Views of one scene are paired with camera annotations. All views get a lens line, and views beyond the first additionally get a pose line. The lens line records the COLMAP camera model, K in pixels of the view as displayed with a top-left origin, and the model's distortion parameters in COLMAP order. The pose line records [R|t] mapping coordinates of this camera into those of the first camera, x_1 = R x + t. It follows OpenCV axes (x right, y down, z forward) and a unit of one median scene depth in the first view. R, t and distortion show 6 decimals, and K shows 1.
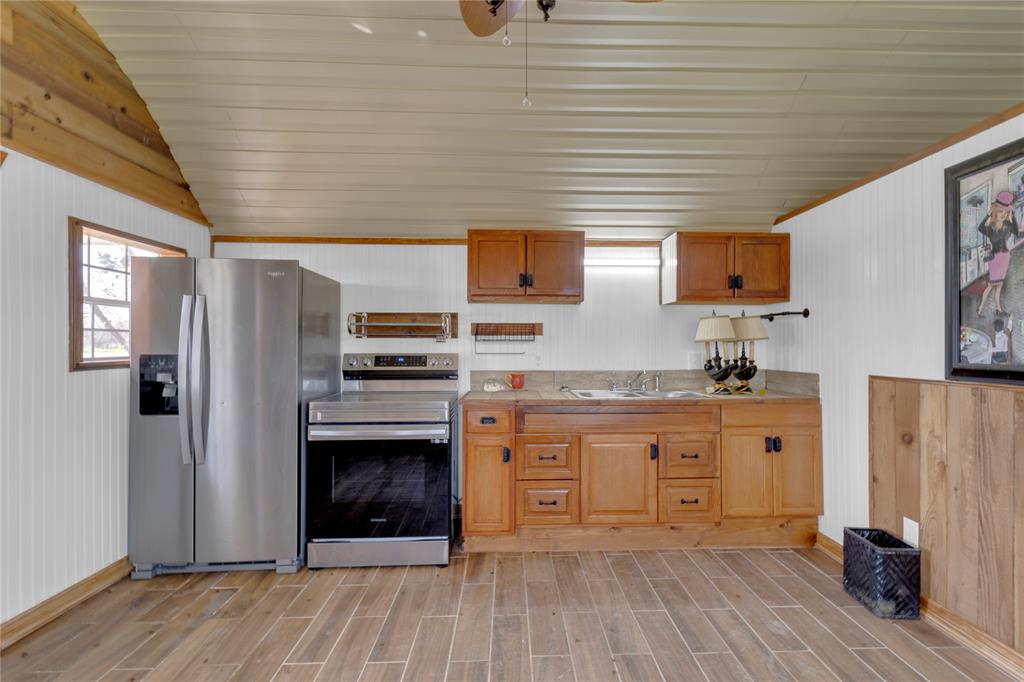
lens RADIAL K [[476.8, 0, 525.6], [0, 476.8, 340.4], [0, 0, 1]] dist [0.000634, -0.000013]
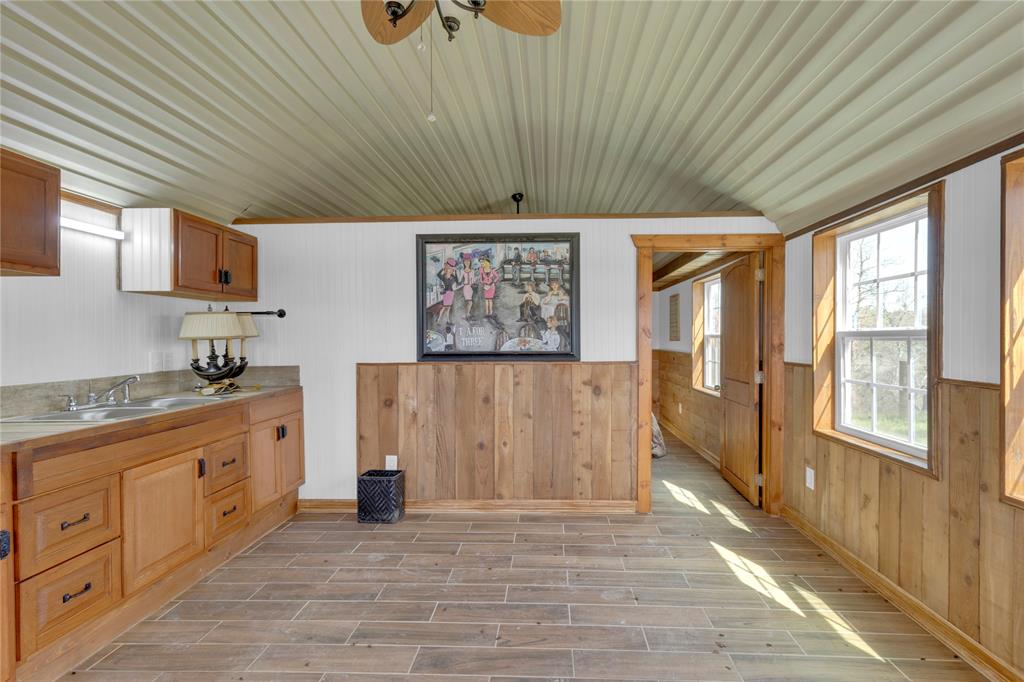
lens RADIAL K [[476.8, 0, 525.6], [0, 476.8, 340.4], [0, 0, 1]] dist [0.000634, -0.000013]
pose [[0.083393, -0.003474, 0.996511, -0.658335], [-0.002756, 0.999989, 0.003717, 0.000785], [-0.996513, -0.003056, 0.083382, 0.433498]]
